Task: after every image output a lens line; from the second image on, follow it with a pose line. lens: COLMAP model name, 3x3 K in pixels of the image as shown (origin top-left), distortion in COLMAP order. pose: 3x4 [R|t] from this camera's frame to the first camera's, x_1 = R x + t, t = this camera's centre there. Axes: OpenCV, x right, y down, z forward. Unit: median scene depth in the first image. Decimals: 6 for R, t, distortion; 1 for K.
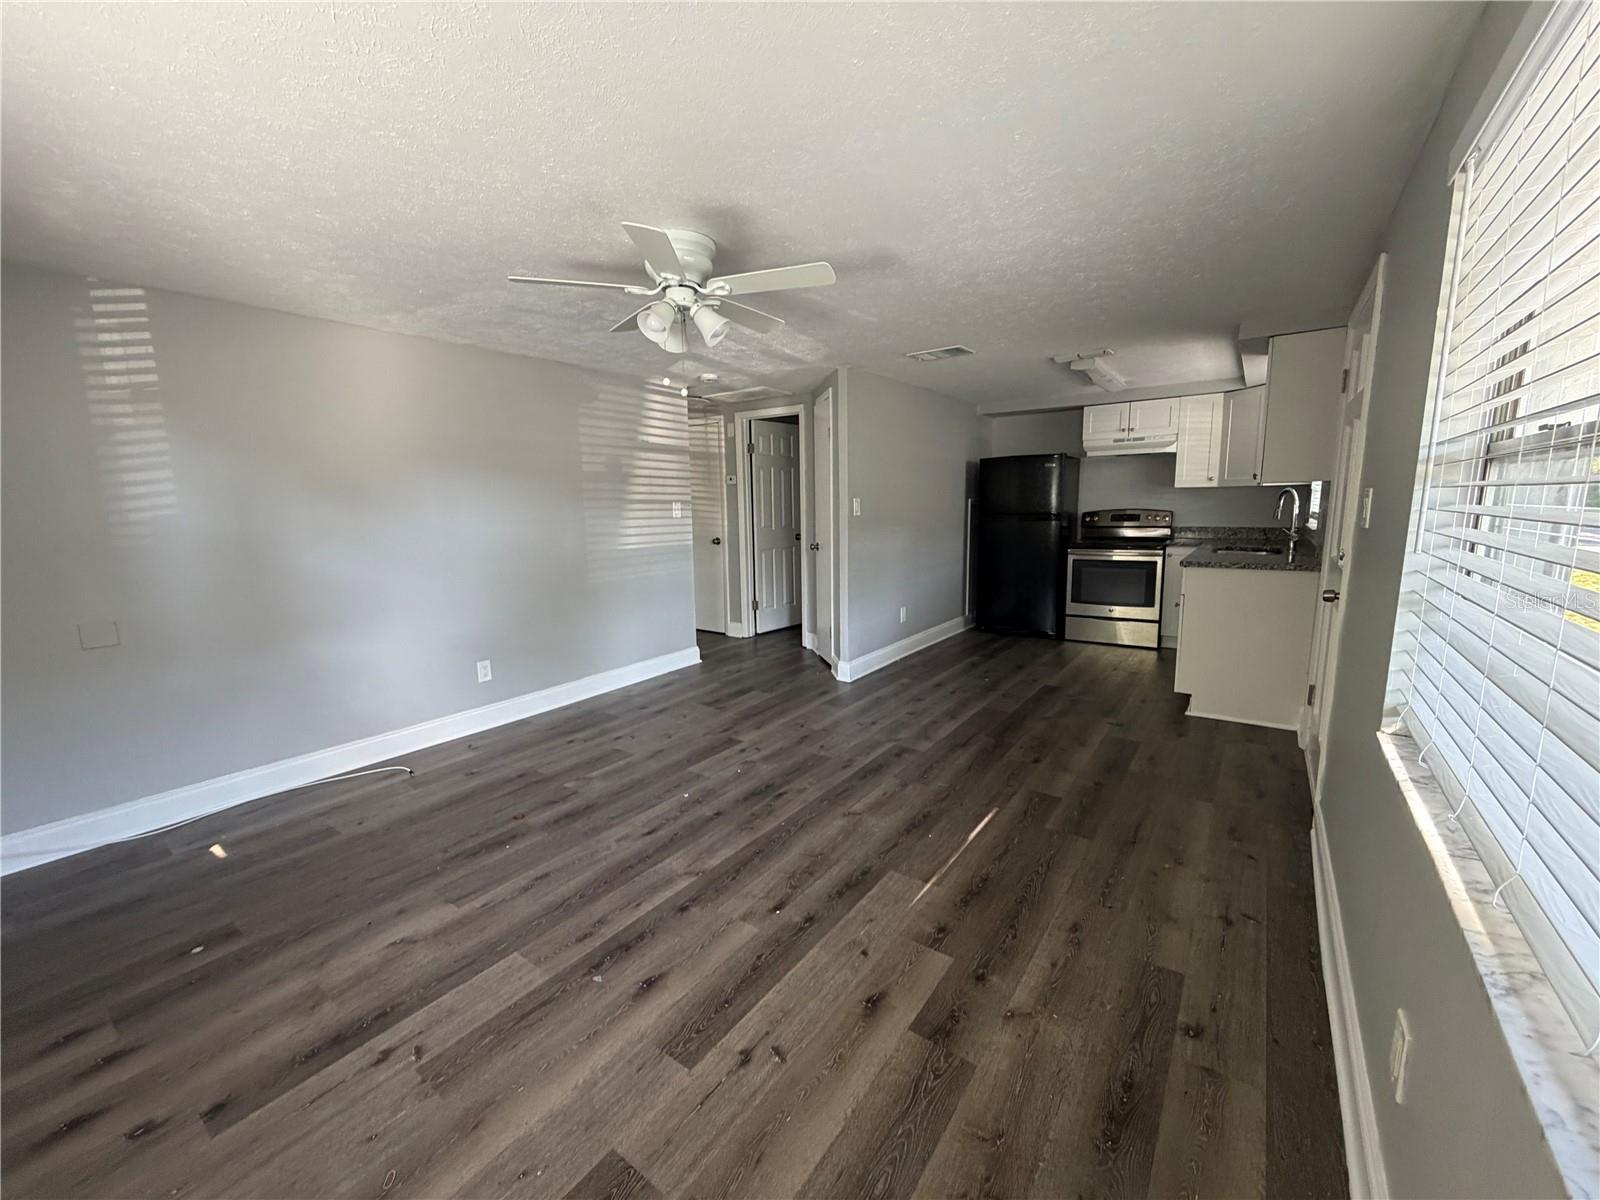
lens RADIAL K [[638.1, 0, 794.3], [0, 638.1, 603.5], [0, 0, 1]] dist [-0.000385, 0.000155]
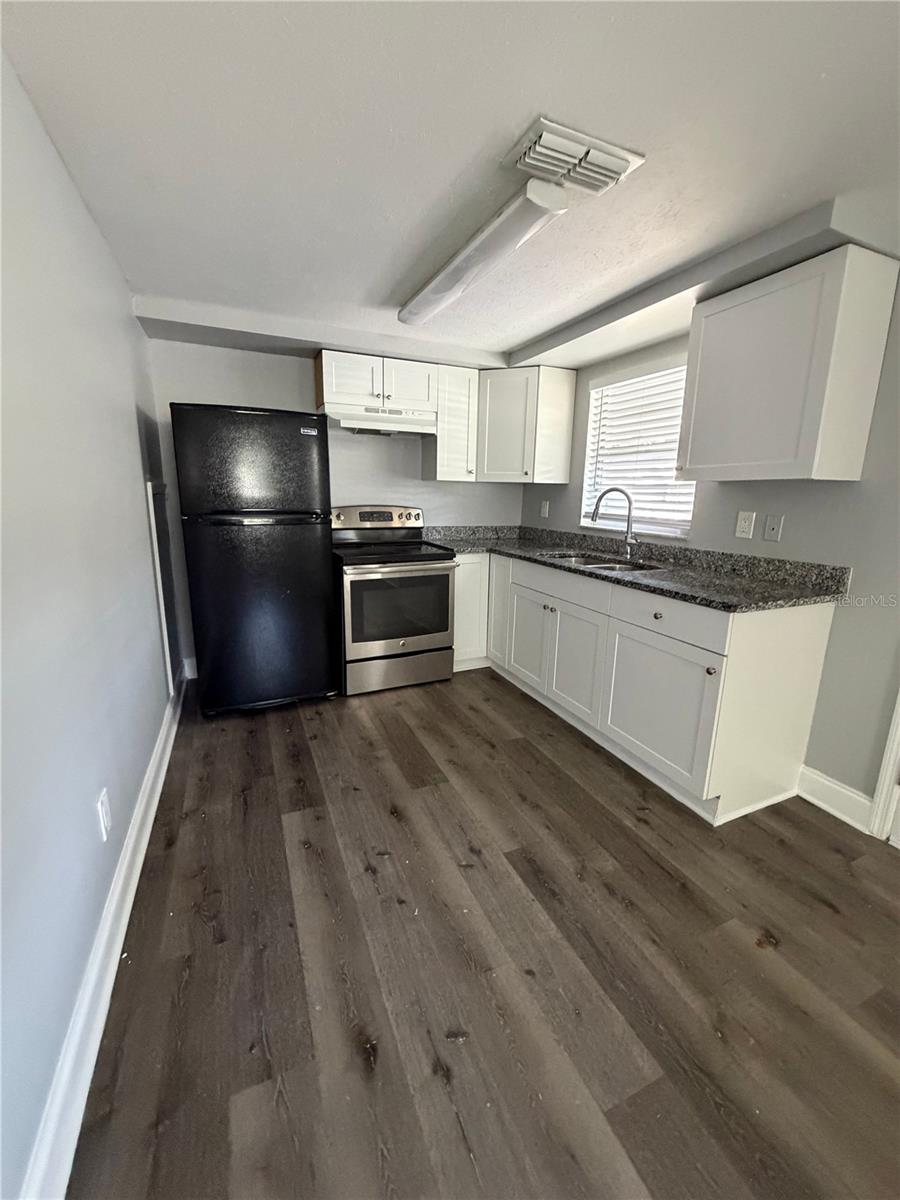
lens RADIAL K [[478.6, 0, 448.2], [0, 478.6, 596.0], [0, 0, 1]] dist [-0.000385, 0.000155]
pose [[0.503451, -0.155495, 0.849917, 0.109174], [0.106752, 0.987330, 0.117400, -0.190470], [-0.857403, 0.031625, 0.513672, 1.224781]]
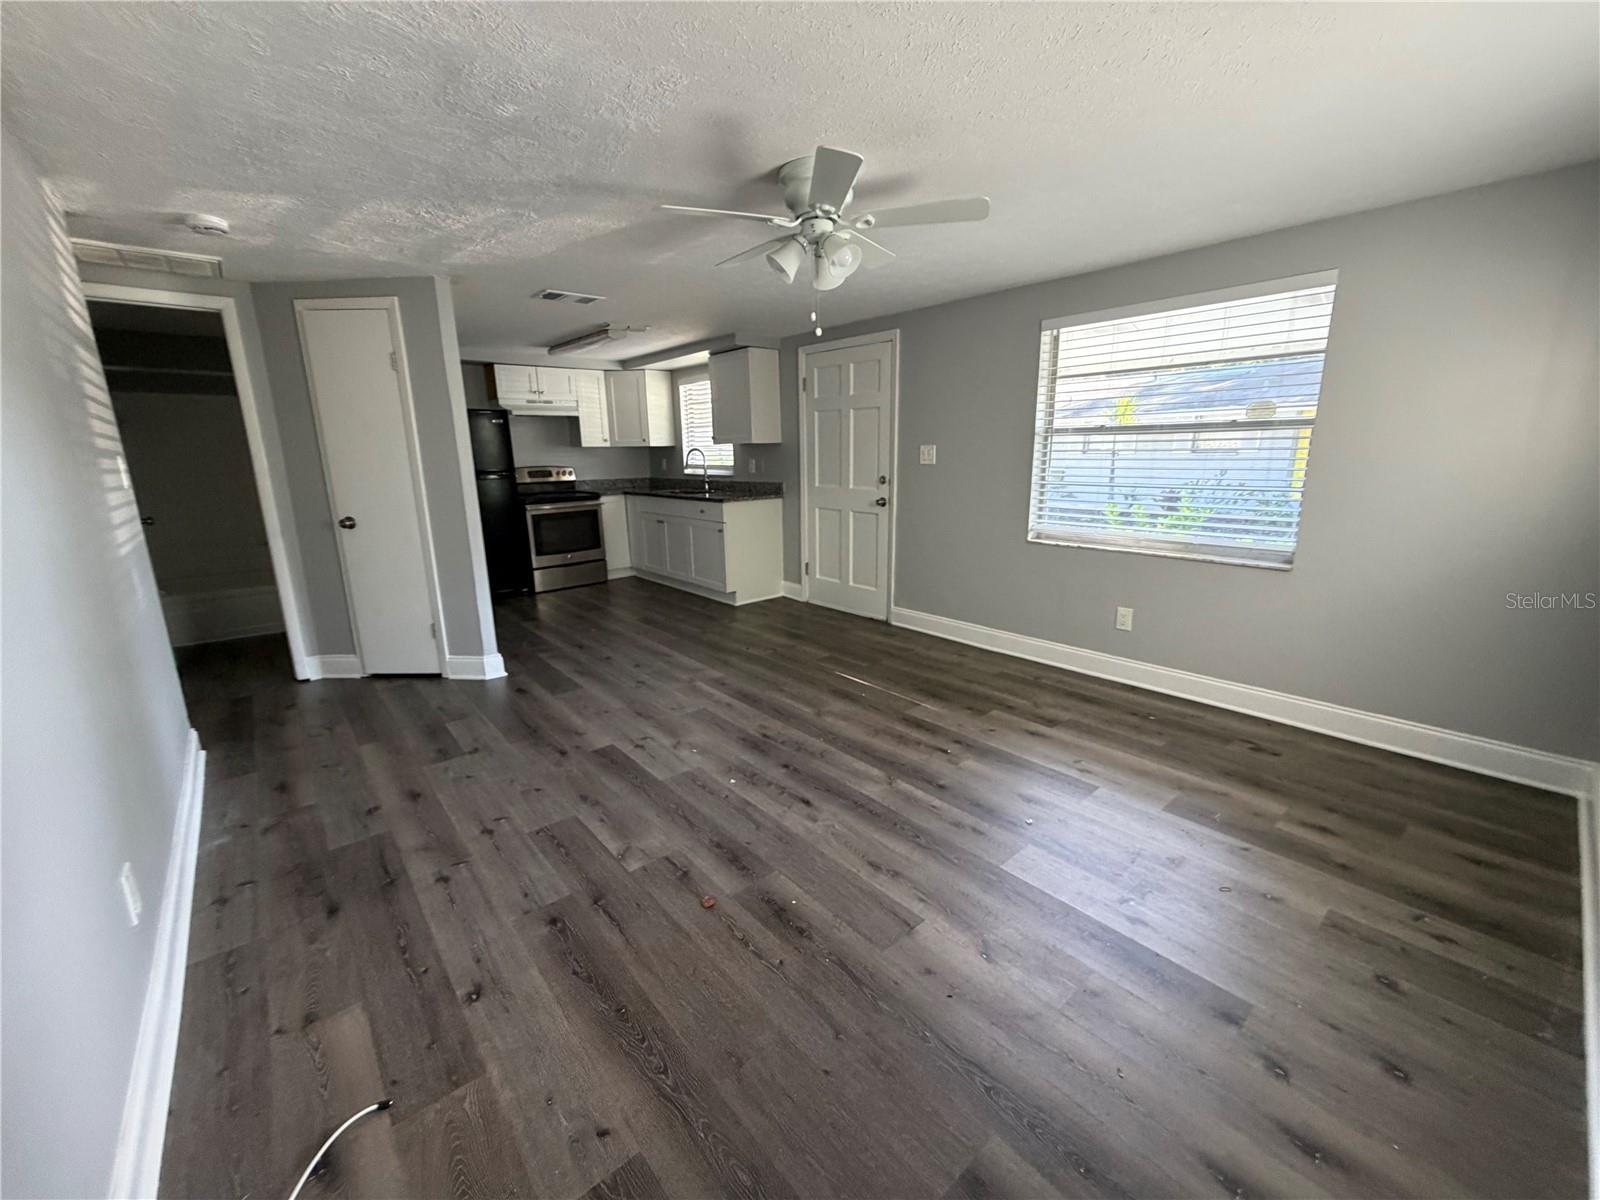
lens RADIAL K [[638.1, 0, 794.3], [0, 638.1, 603.5], [0, 0, 1]] dist [-0.000385, 0.000155]
pose [[0.233980, -0.213390, 0.948535, -0.899106], [0.164877, 0.970194, 0.177591, -0.081063], [-0.958159, 0.114839, 0.262190, 0.624354]]
